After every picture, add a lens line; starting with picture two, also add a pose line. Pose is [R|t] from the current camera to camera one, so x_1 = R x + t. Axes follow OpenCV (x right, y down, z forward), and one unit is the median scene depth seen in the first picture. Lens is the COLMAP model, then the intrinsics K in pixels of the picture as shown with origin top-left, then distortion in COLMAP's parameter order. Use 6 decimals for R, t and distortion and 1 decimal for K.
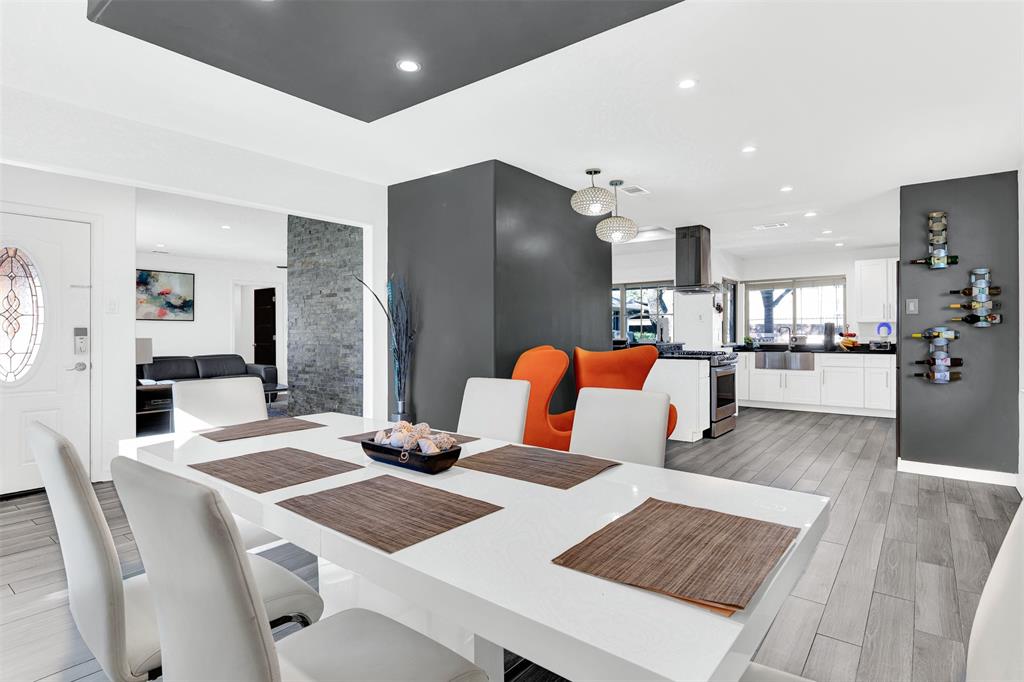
lens RADIAL K [[534.6, 0, 514.1], [0, 534.6, 334.5], [0, 0, 1]] dist [-0.004351, 0.002450]
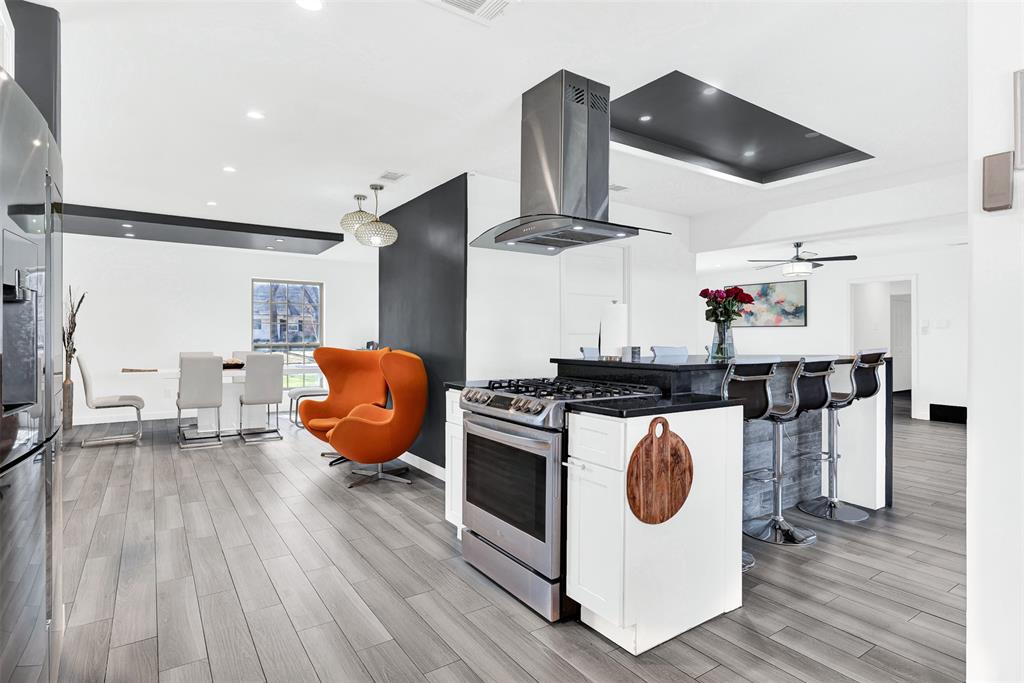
lens RADIAL K [[534.6, 0, 510.8], [0, 534.6, 339.2], [0, 0, 1]] dist [-0.004351, 0.002450]
pose [[-0.317776, 0.004081, -0.948157, 0.622455], [-0.006136, 0.999961, 0.006360, -0.004415], [0.948146, 0.007839, -0.317739, 0.911835]]
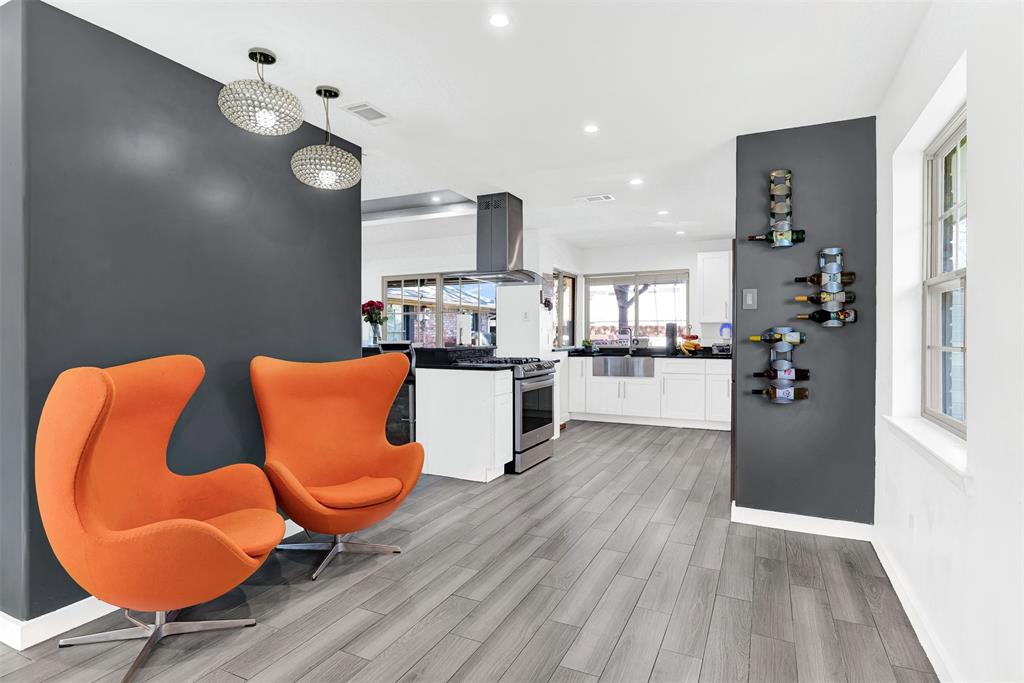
lens RADIAL K [[534.6, 0, 509.9], [0, 534.6, 339.6], [0, 0, 1]] dist [-0.004351, 0.002450]
pose [[0.979151, 0.000782, 0.203134, 0.156816], [-0.002217, 0.999974, 0.006834, -0.000372], [-0.203124, -0.007142, 0.979127, 0.198930]]
